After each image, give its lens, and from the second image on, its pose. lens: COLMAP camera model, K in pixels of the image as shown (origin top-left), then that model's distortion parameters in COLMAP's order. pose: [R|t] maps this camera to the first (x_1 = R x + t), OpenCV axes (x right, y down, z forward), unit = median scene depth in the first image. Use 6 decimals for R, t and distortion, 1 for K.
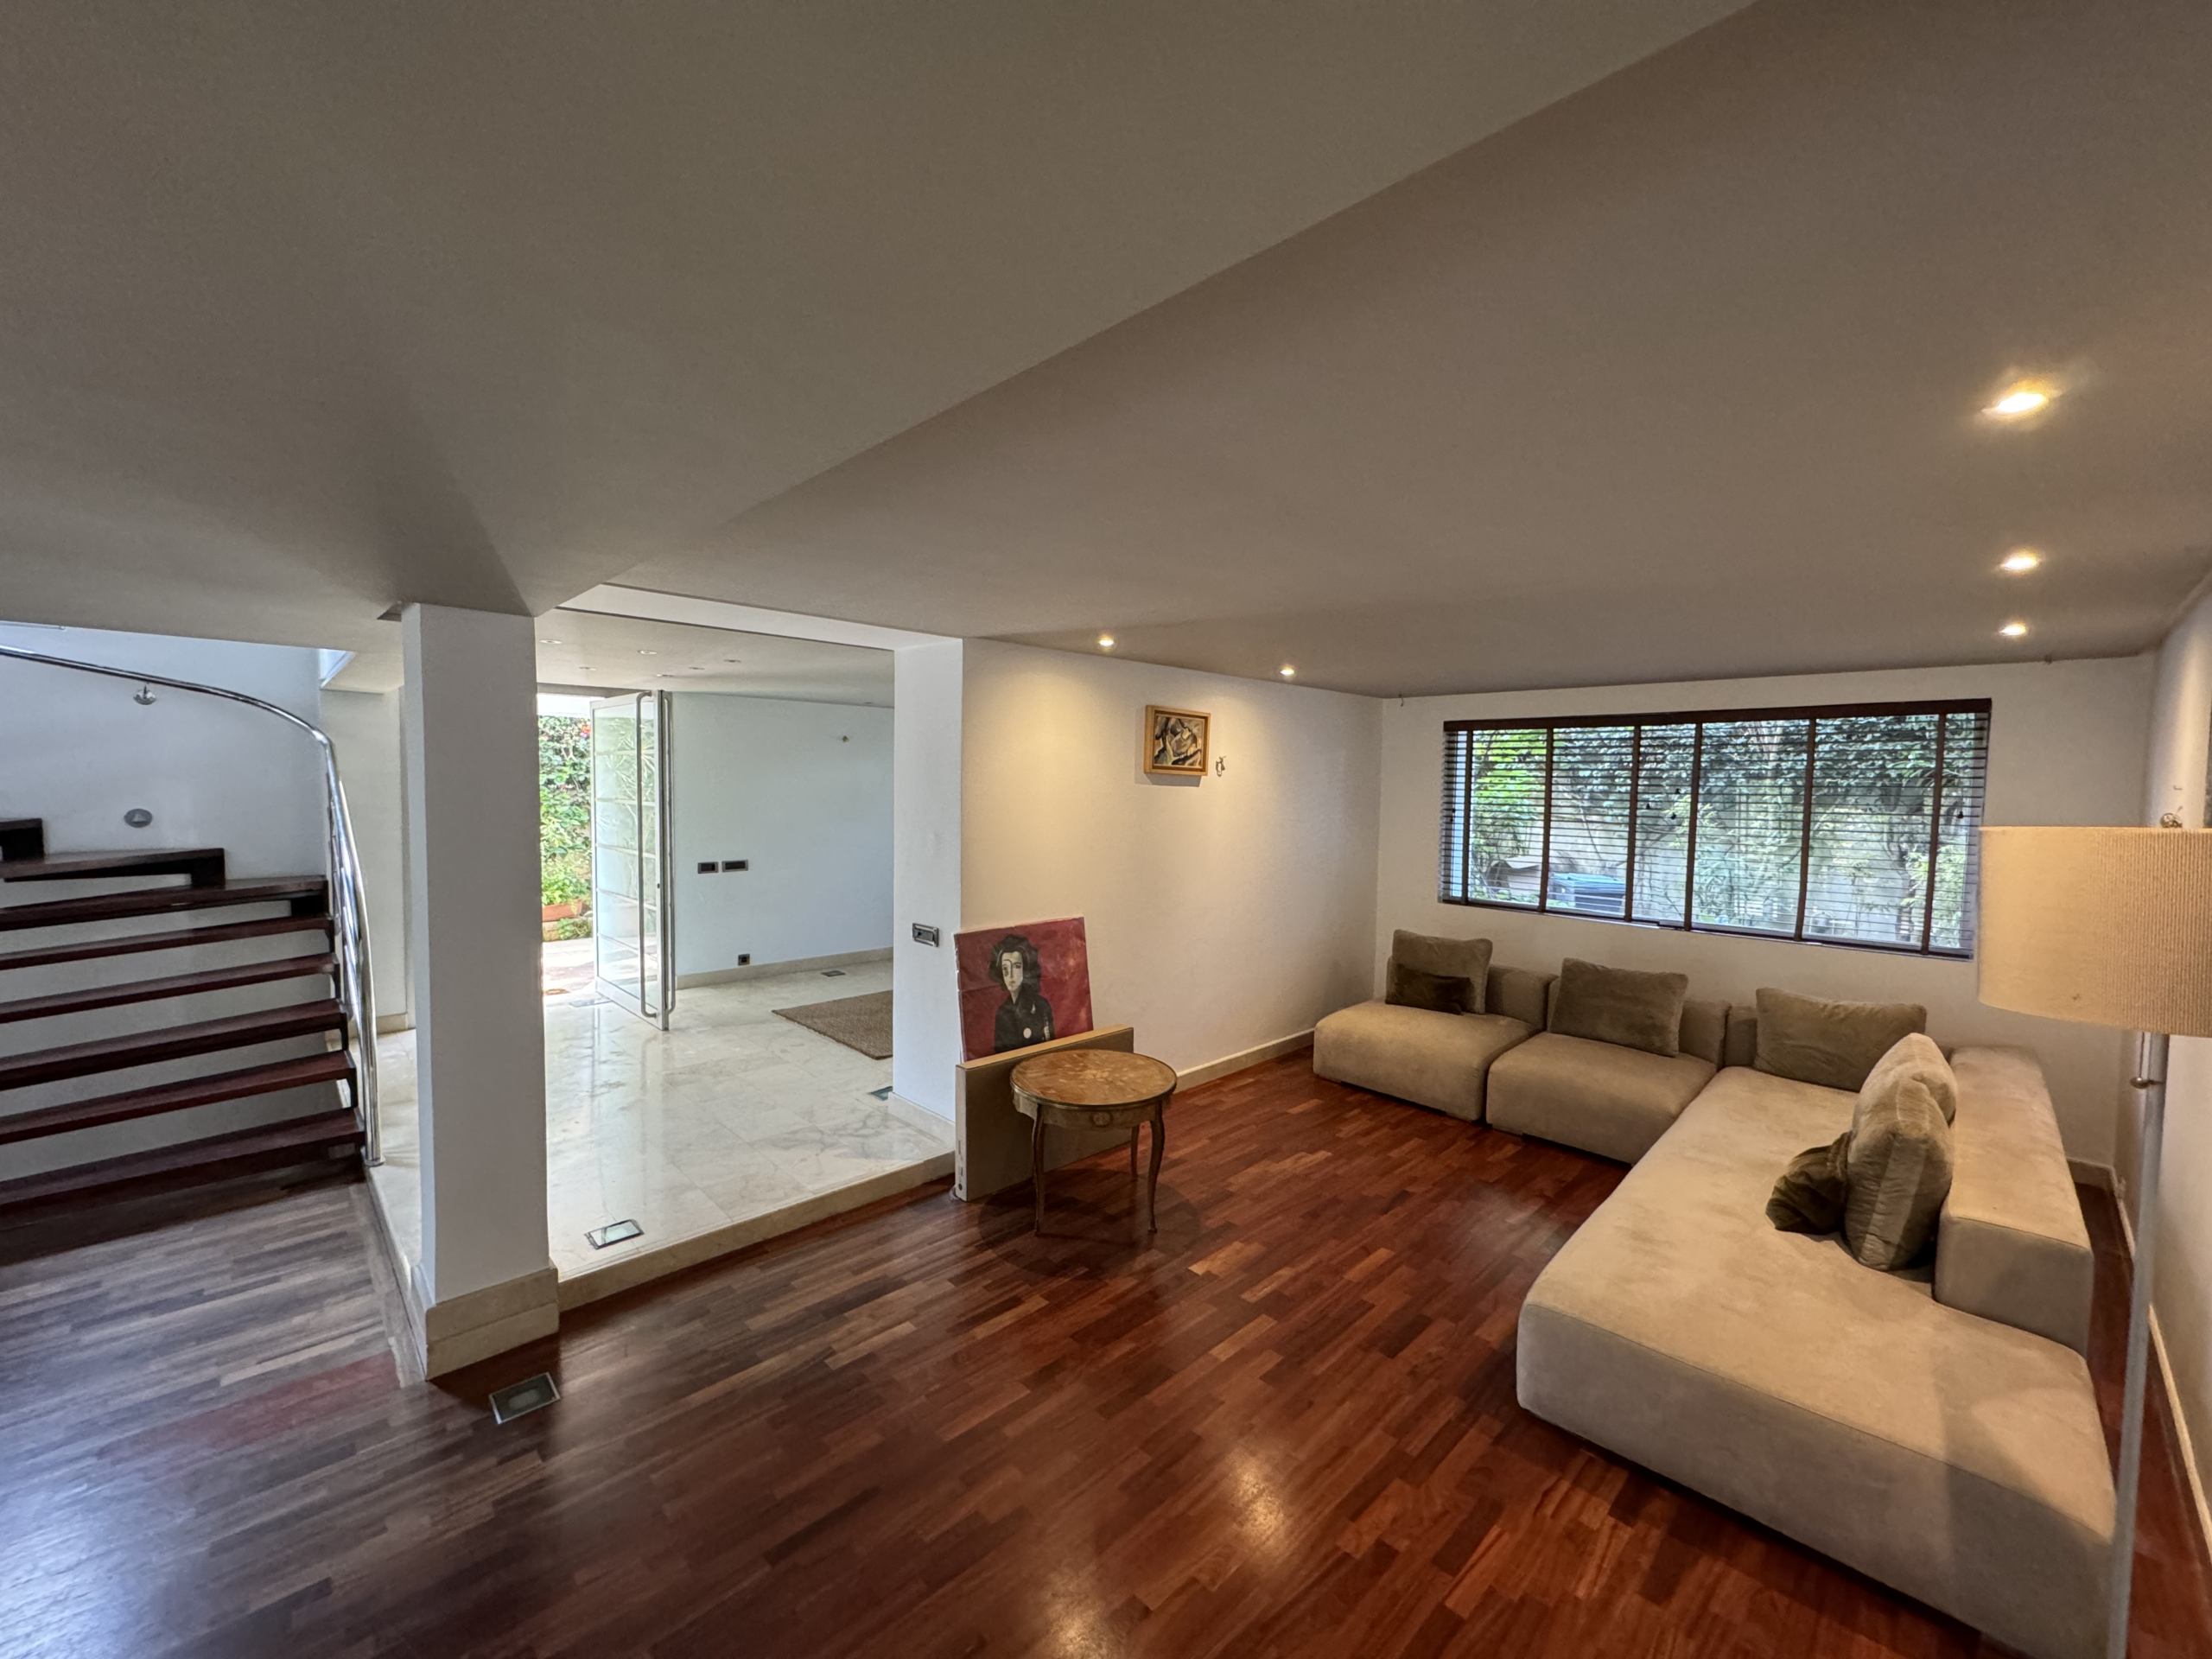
lens RADIAL K [[877.5, 0, 1106.0], [0, 877.5, 829.5], [0, 0, 1]] dist [-0.000321, -0.003241]
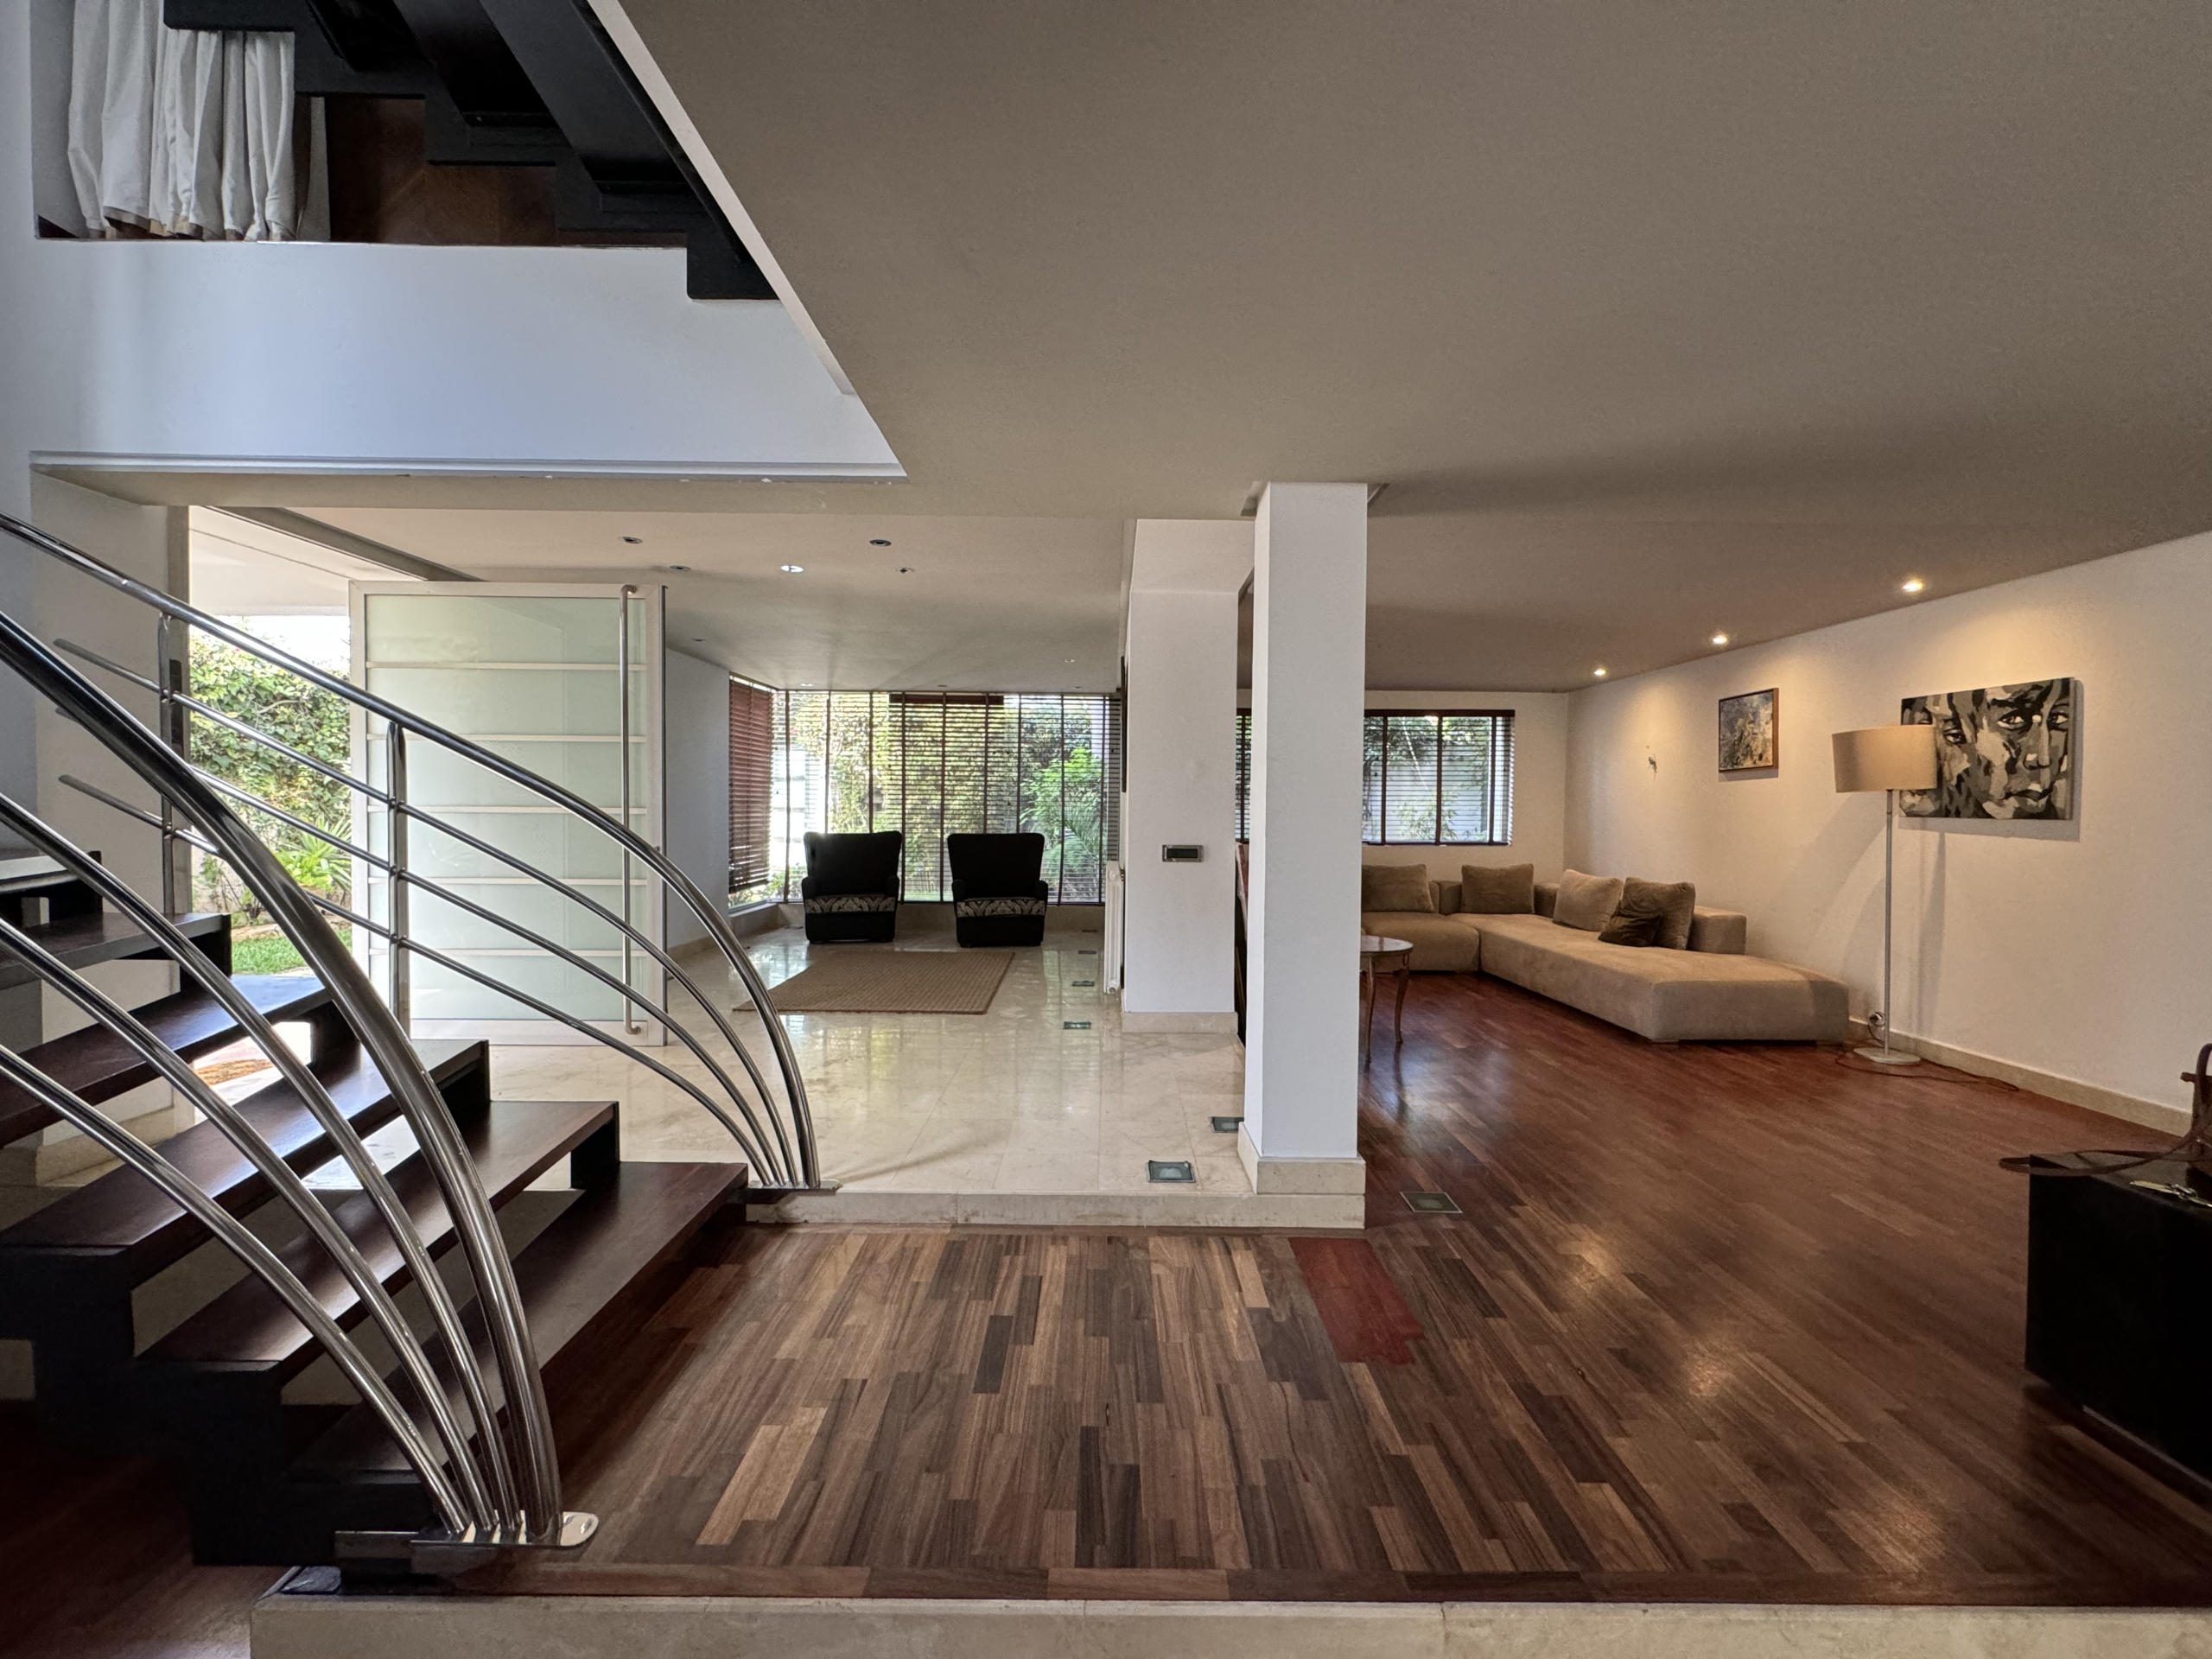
lens RADIAL K [[877.5, 0, 1106.0], [0, 877.5, 829.5], [0, 0, 1]] dist [-0.000321, -0.003241]
pose [[0.701584, -0.026175, 0.712106, -1.277872], [0.040544, 0.999173, -0.003219, 0.106241], [-0.711433, 0.031130, 0.702064, 0.344268]]
